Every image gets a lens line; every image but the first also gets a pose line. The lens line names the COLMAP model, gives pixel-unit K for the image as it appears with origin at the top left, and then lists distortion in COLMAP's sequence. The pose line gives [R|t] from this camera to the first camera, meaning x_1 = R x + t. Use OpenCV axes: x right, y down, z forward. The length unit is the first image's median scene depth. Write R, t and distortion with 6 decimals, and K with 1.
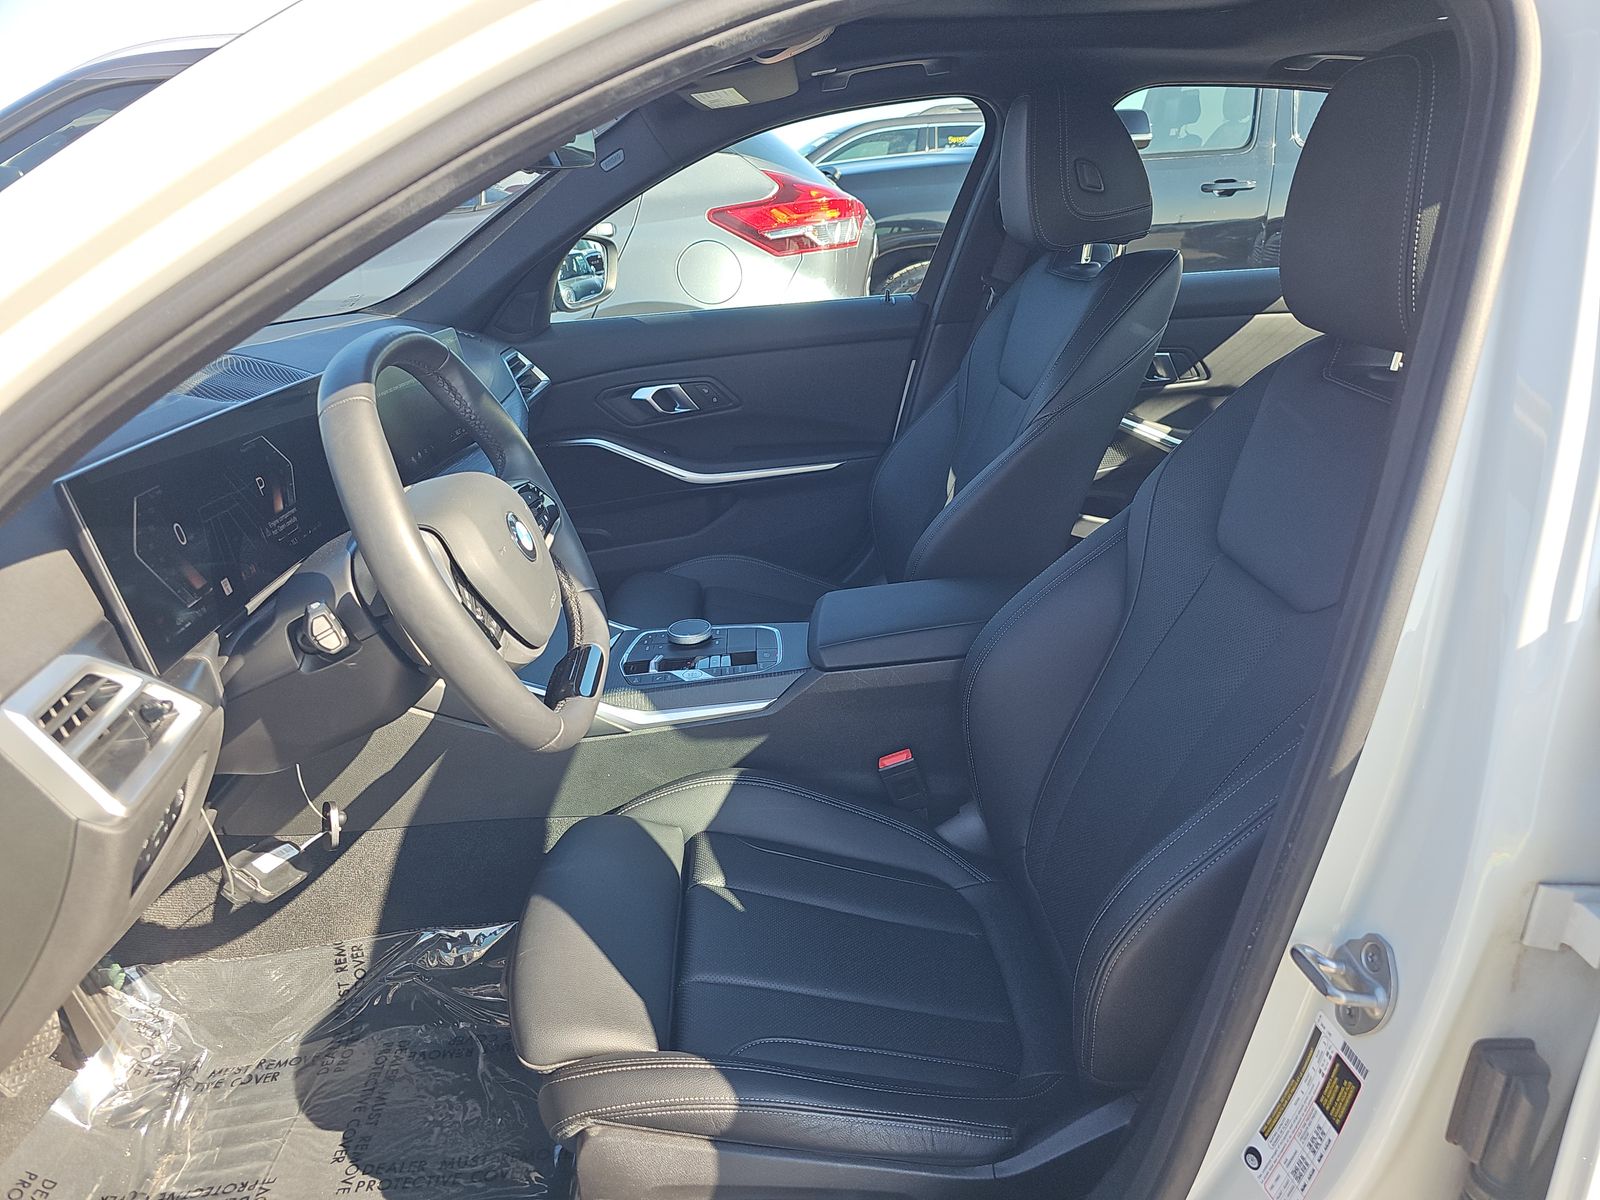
lens RADIAL K [[1075.5, 0, 800.0], [0, 1075.5, 600.0], [0, 0, 1]] dist [0.035015, -0.035350]
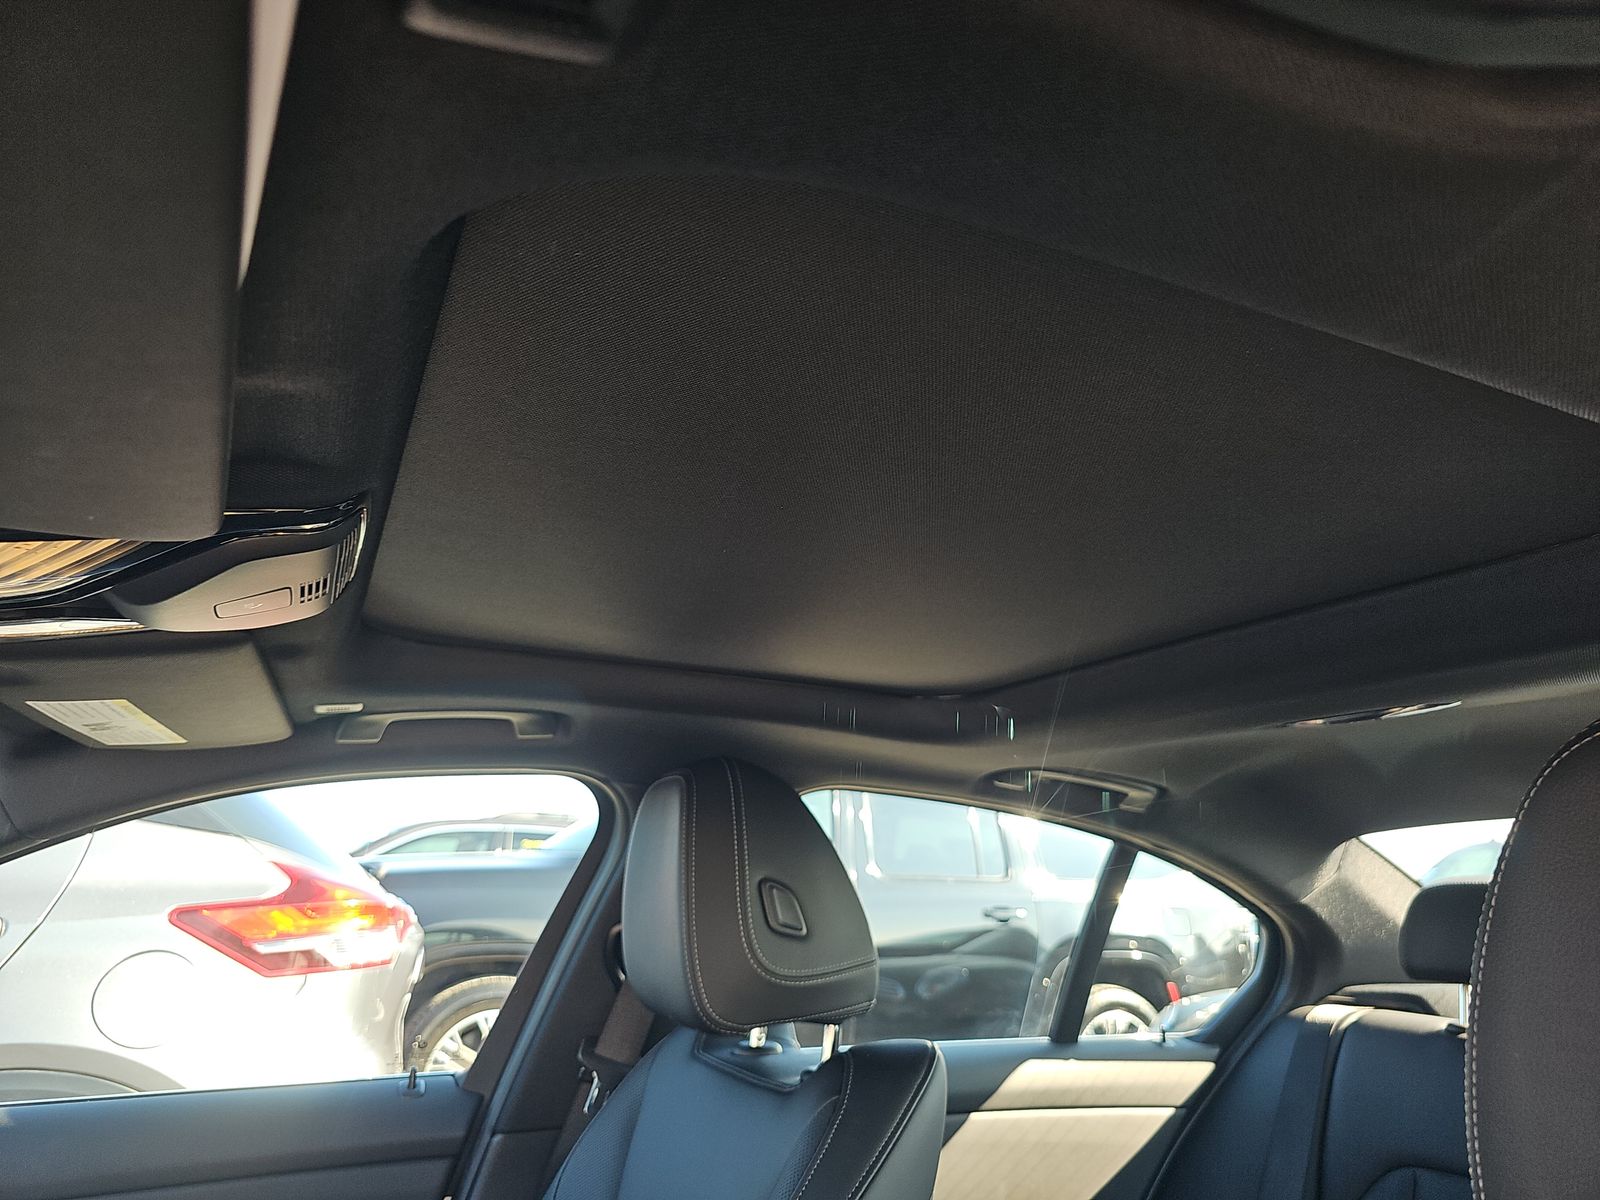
lens RADIAL K [[1075.5, 0, 800.0], [0, 1075.5, 600.0], [0, 0, 1]] dist [0.035015, -0.035350]
pose [[0.928322, 0.155288, 0.337794, 0.025084], [0.073753, 0.813611, -0.576713, -0.093400], [-0.364389, 0.560289, 0.743839, 0.229941]]
